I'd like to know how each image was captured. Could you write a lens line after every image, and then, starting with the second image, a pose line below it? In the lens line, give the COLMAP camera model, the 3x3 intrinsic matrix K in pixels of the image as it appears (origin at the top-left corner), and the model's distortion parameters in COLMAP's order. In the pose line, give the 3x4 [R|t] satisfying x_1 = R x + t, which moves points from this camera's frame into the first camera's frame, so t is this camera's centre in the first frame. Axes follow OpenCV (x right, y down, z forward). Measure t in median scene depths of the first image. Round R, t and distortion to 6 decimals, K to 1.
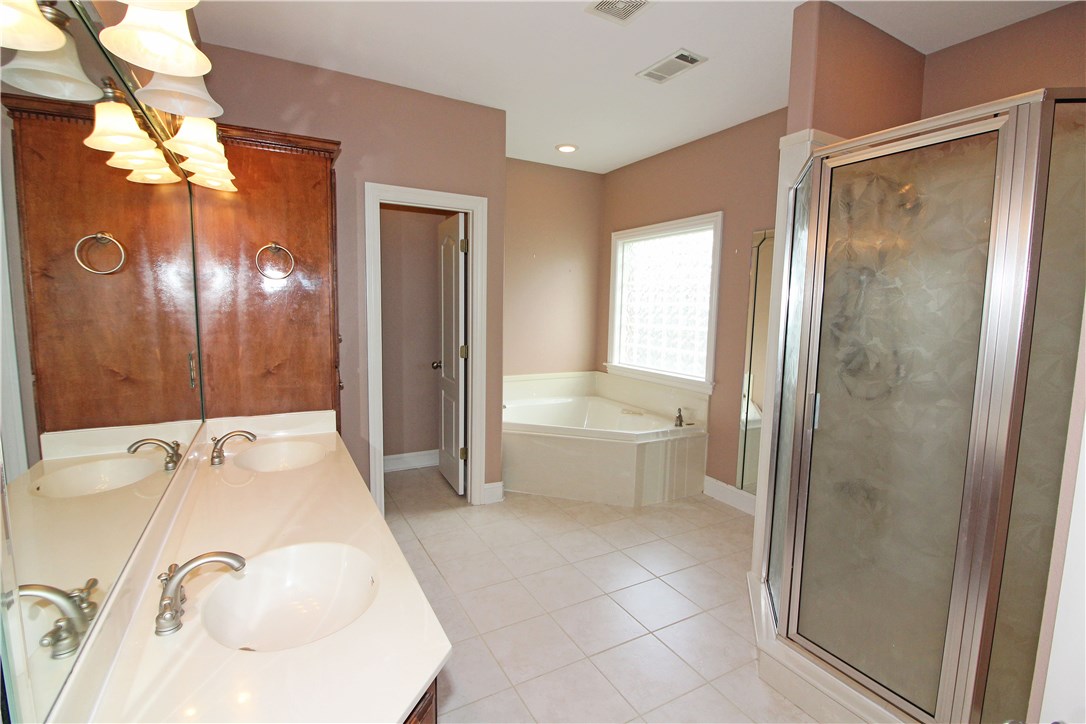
lens RADIAL K [[502.2, 0, 552.7], [0, 502.2, 360.2], [0, 0, 1]] dist [-0.000799, -0.000098]
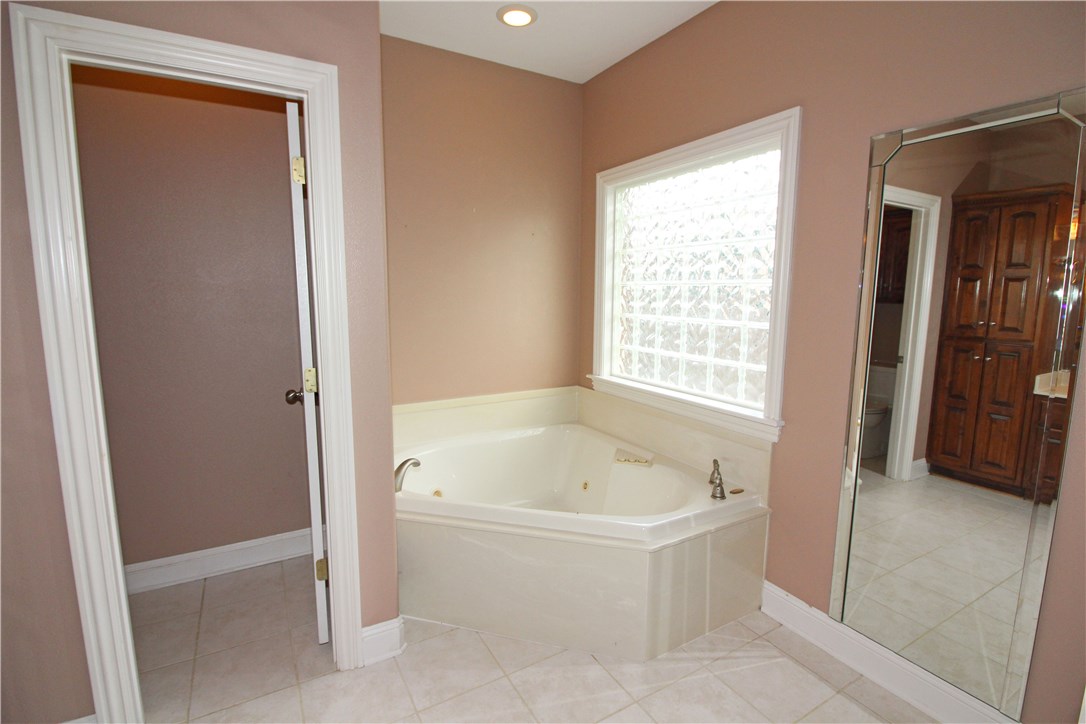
lens RADIAL K [[502.4, 0, 543.3], [0, 502.4, 357.2], [0, 0, 1]] dist [0.000423, -0.000039]
pose [[0.999834, -0.017578, 0.004843, 0.044754], [0.017451, 0.999533, 0.025081, -0.038221], [-0.005281, -0.024993, 0.999674, 0.372810]]
